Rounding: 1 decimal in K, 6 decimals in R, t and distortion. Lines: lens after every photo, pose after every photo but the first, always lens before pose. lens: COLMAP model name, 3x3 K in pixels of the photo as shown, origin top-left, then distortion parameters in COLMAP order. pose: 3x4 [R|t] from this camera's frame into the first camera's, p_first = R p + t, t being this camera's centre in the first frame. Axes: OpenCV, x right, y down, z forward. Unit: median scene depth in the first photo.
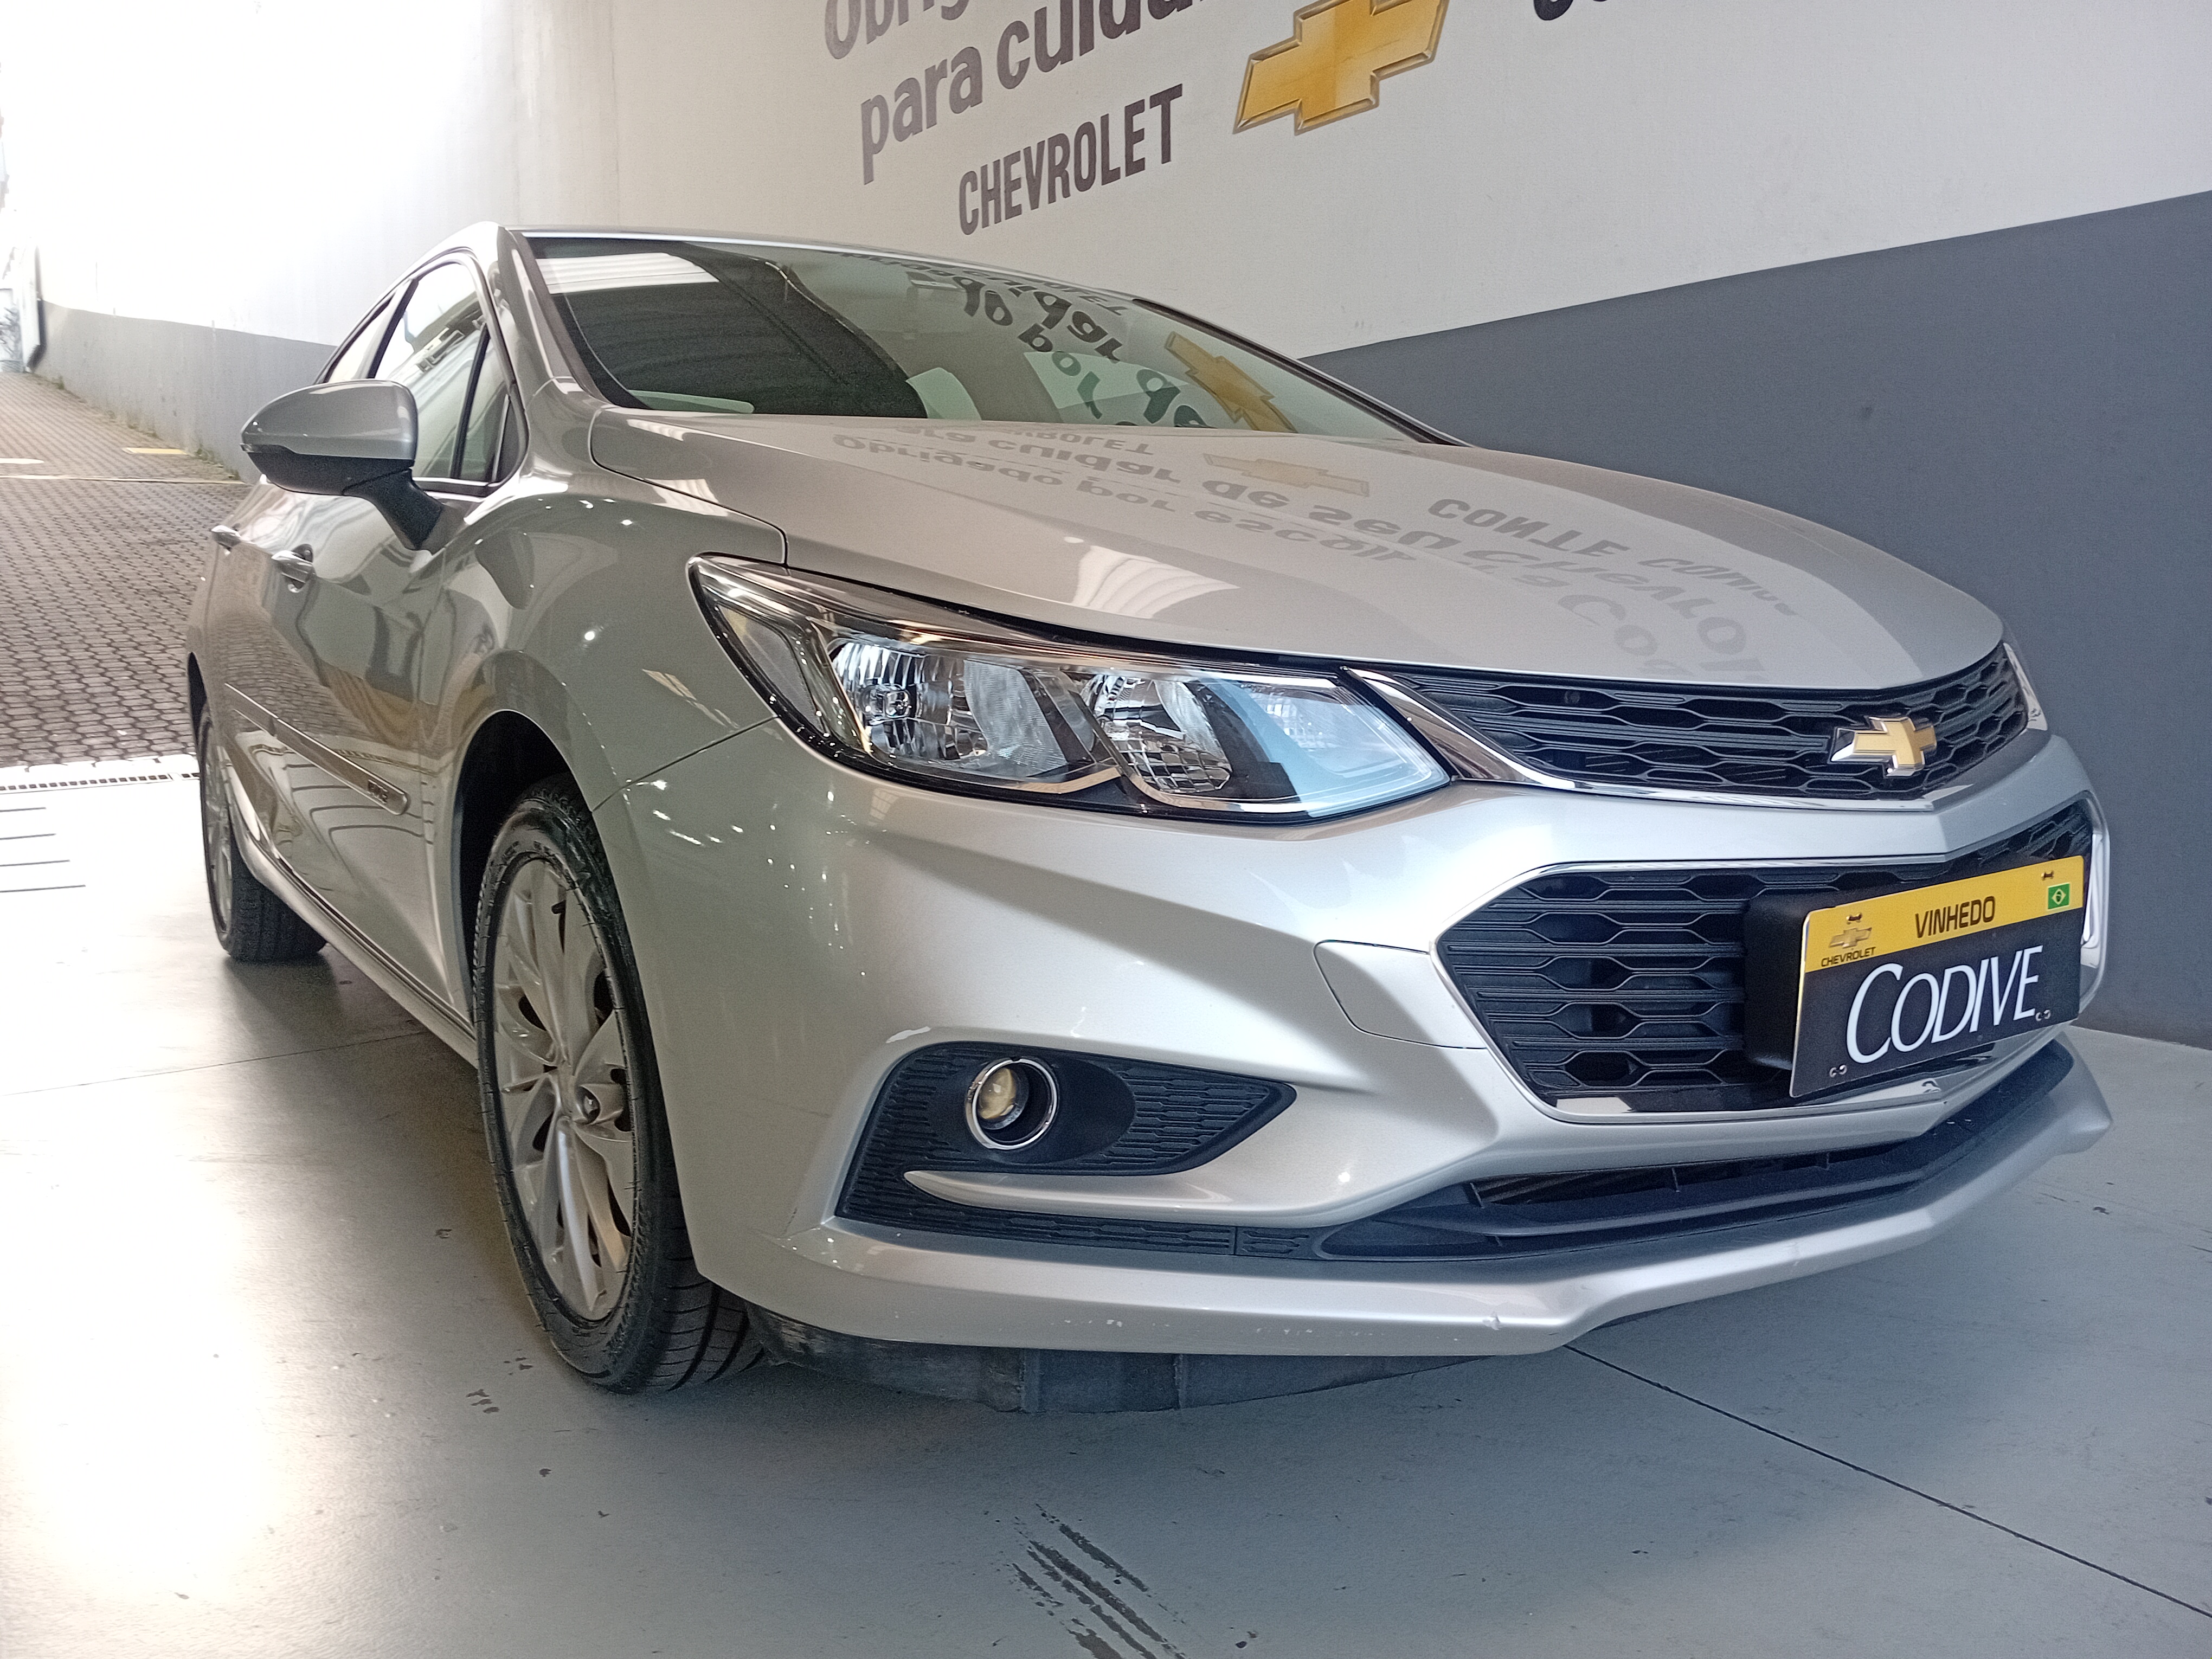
lens RADIAL K [[1695.3, 0, 1106.0], [0, 1695.3, 829.5], [0, 0, 1]] dist [0.111506, -0.229372]
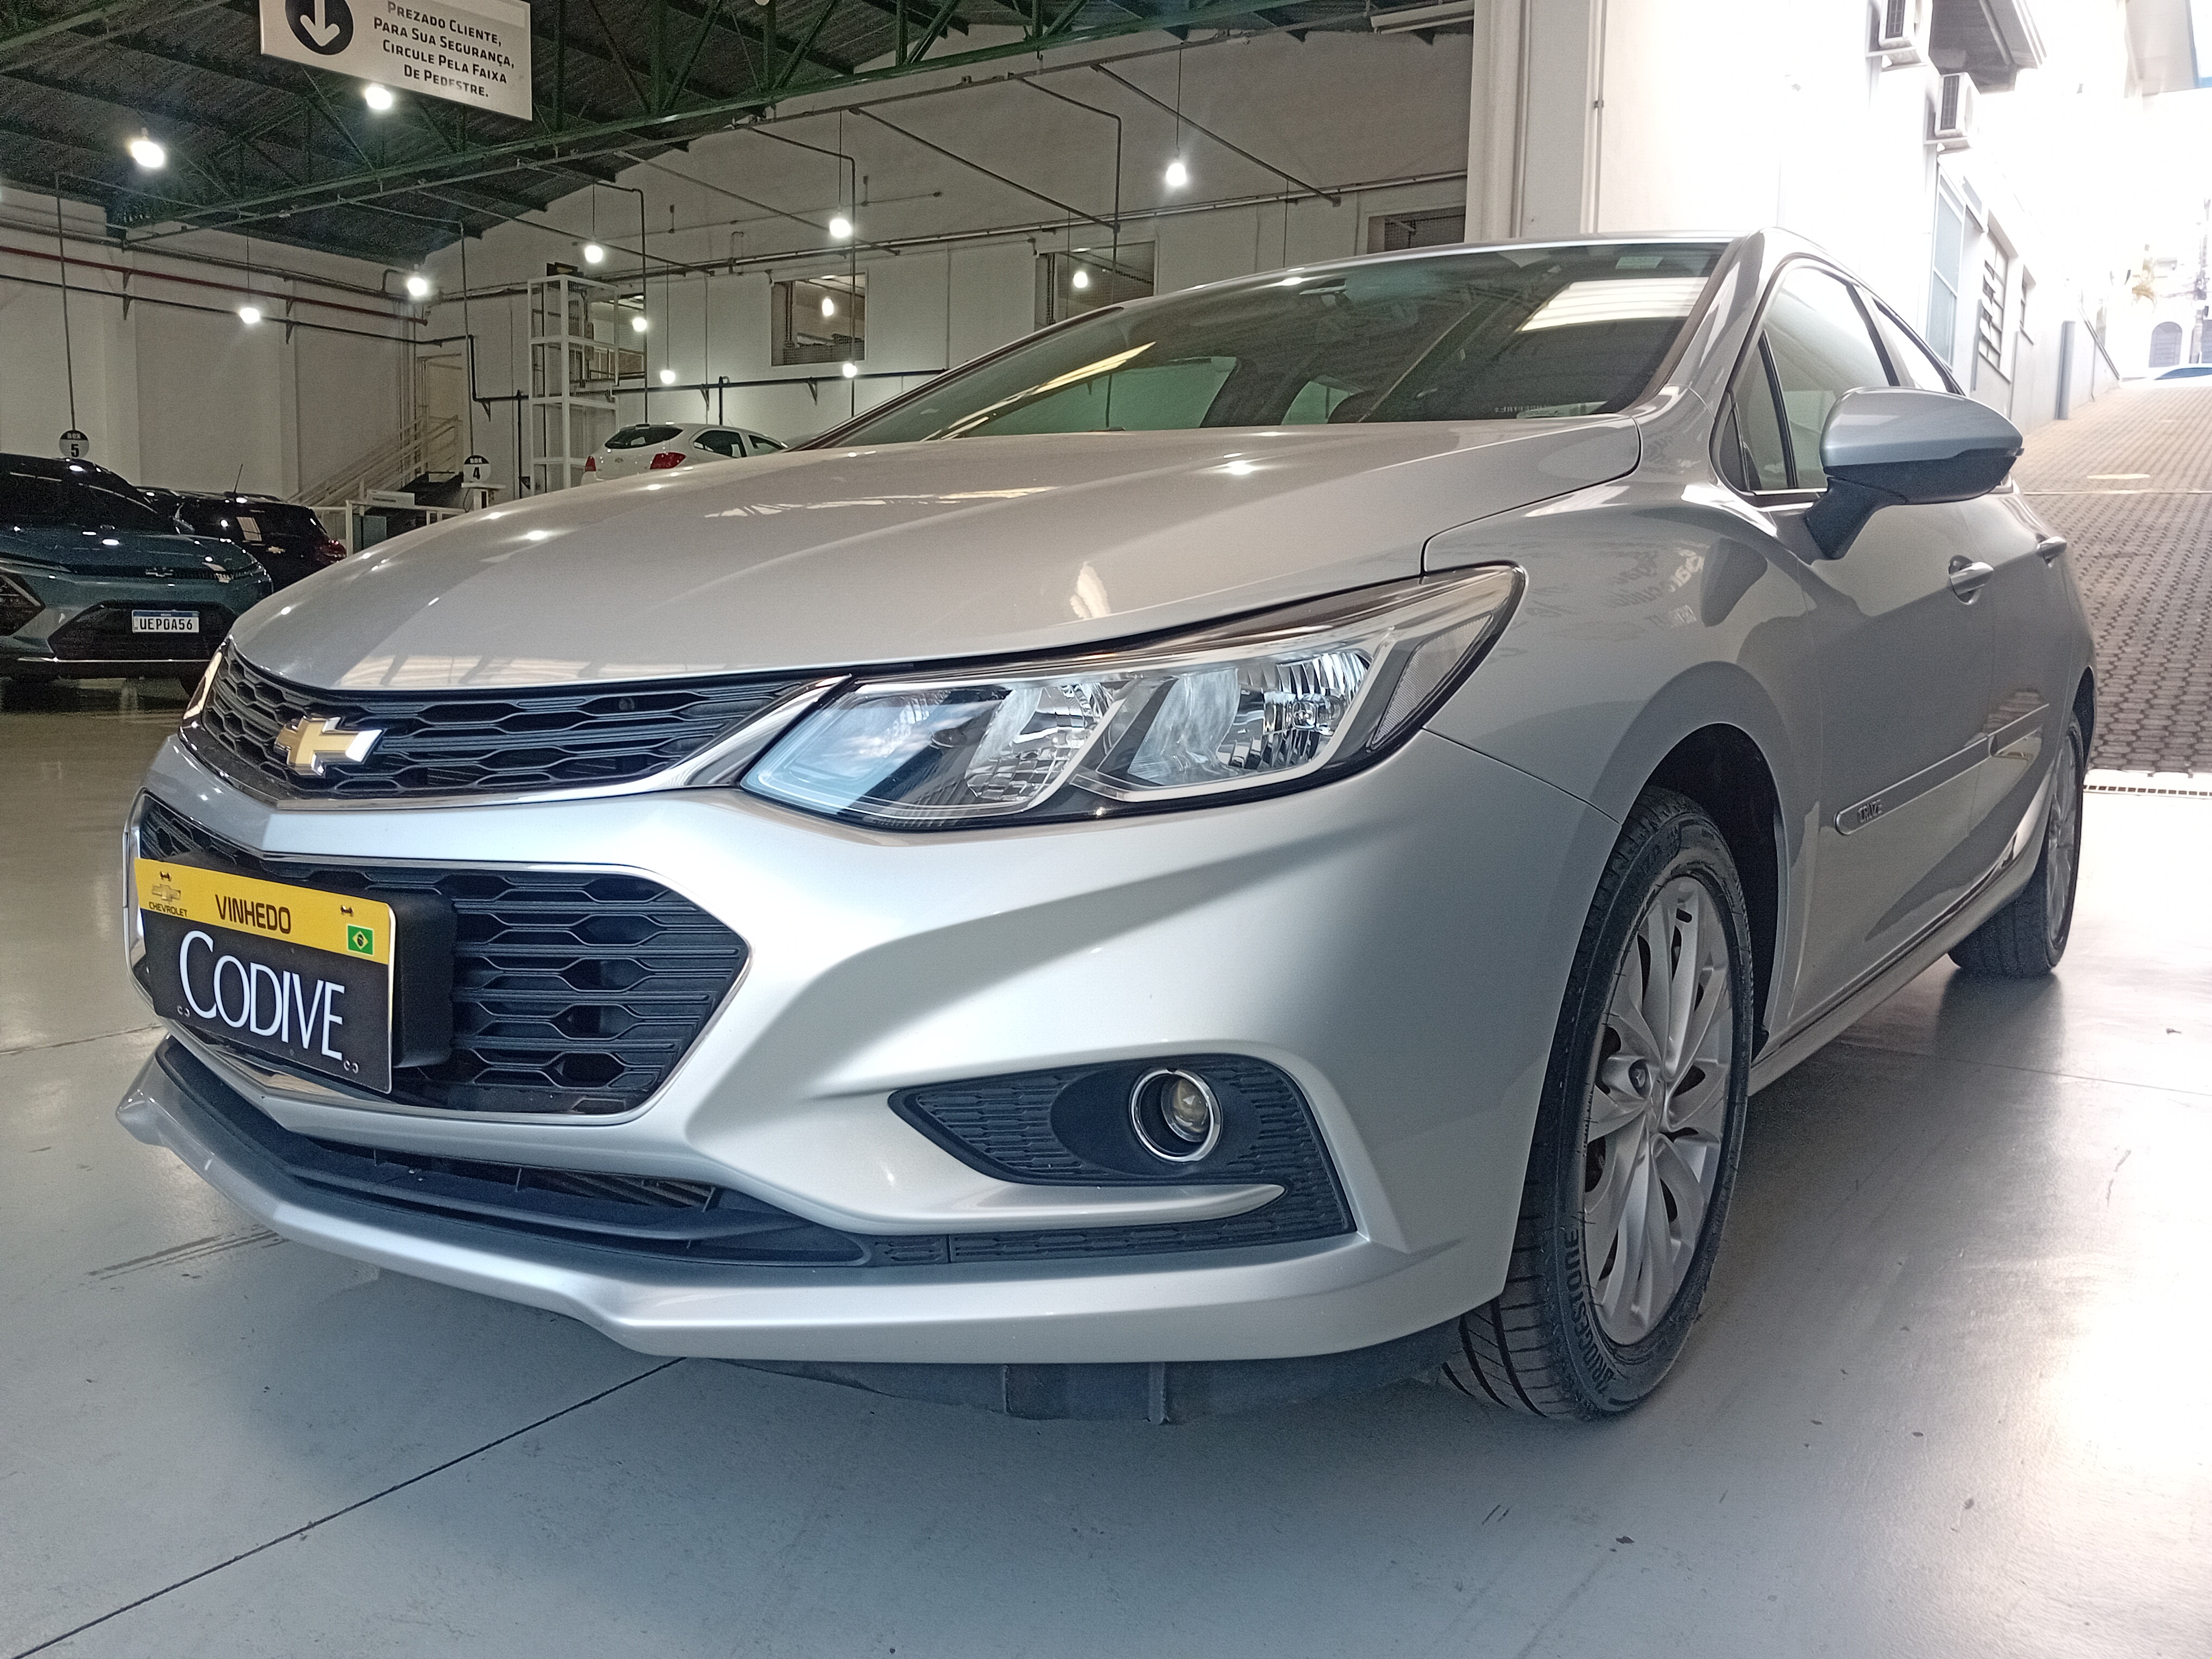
lens RADIAL K [[1695.3, 0, 1106.0], [0, 1695.3, 829.5], [0, 0, 1]] dist [0.111506, -0.229372]
pose [[0.327085, 0.138418, -0.934803, 1.587984], [-0.148987, 0.984396, 0.093631, -0.166815], [0.933177, 0.108648, 0.342603, 1.107732]]
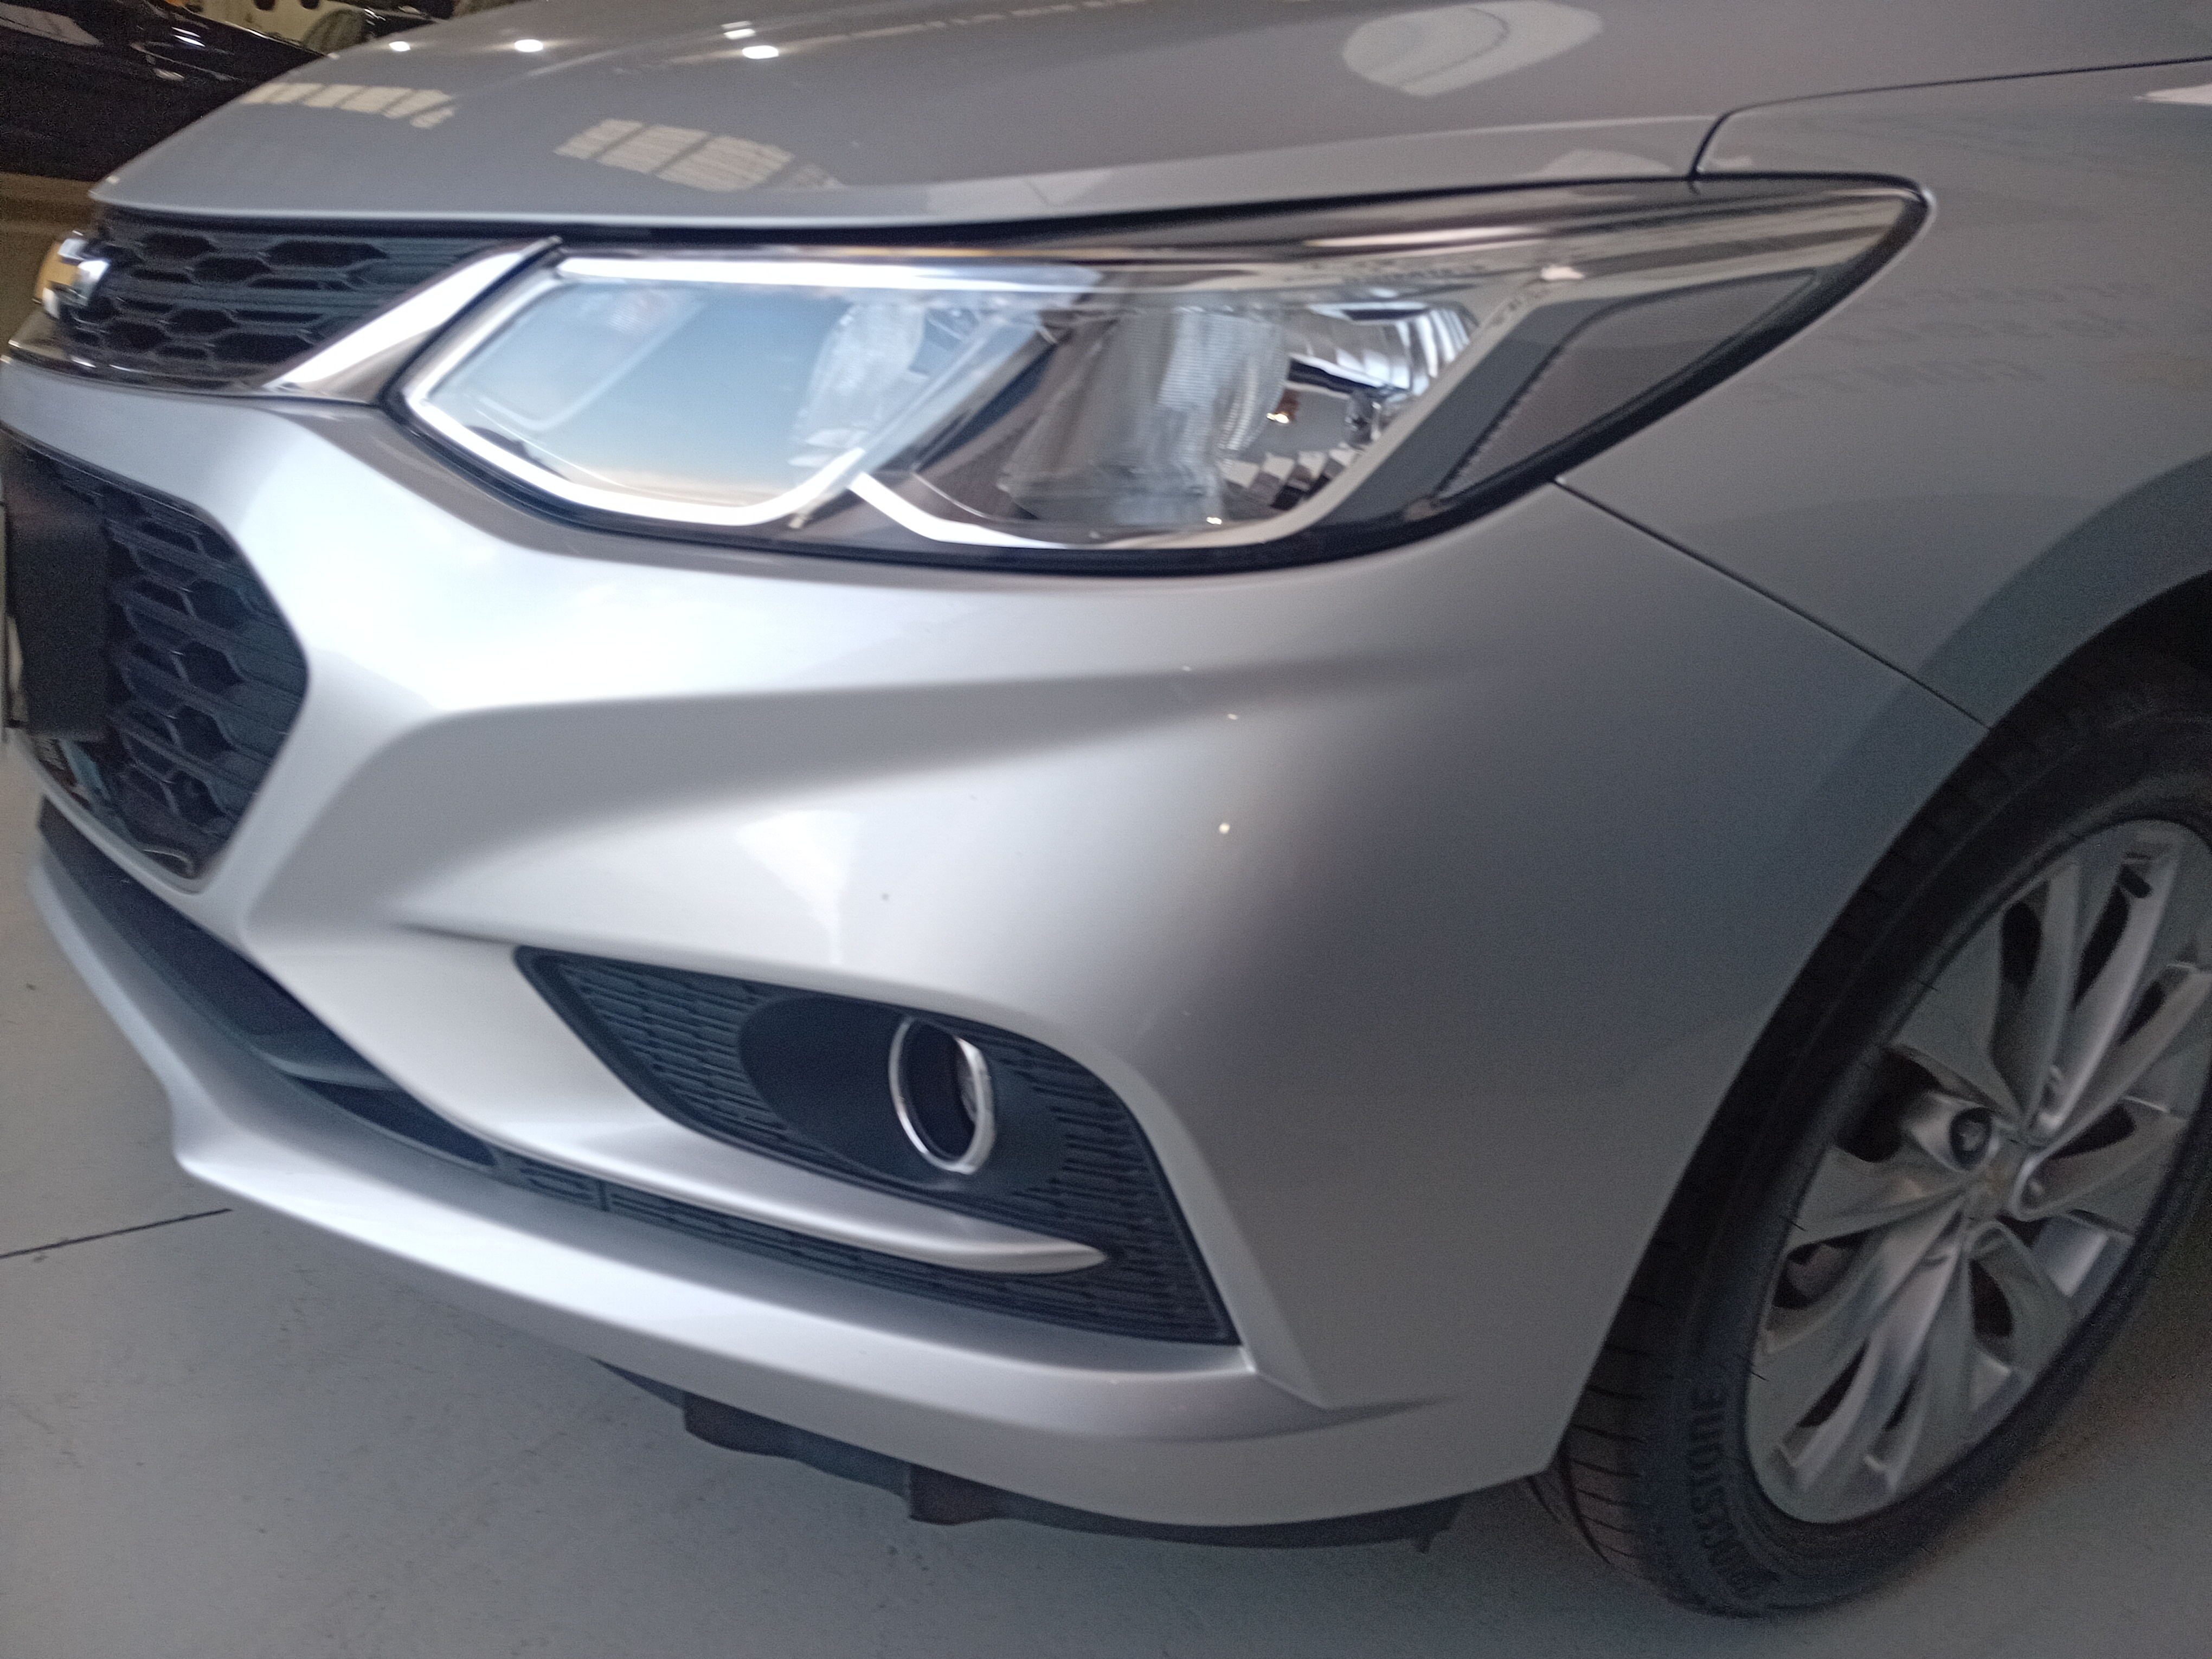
lens RADIAL K [[1735.9, 0, 1106.0], [0, 1735.9, 829.5], [0, 0, 1]] dist [-0.000040, 0.000129]
pose [[-0.018868, 0.350342, -0.936432, 1.246007], [-0.254983, 0.903942, 0.343325, -0.206378], [0.966761, 0.245252, 0.072276, 1.458060]]
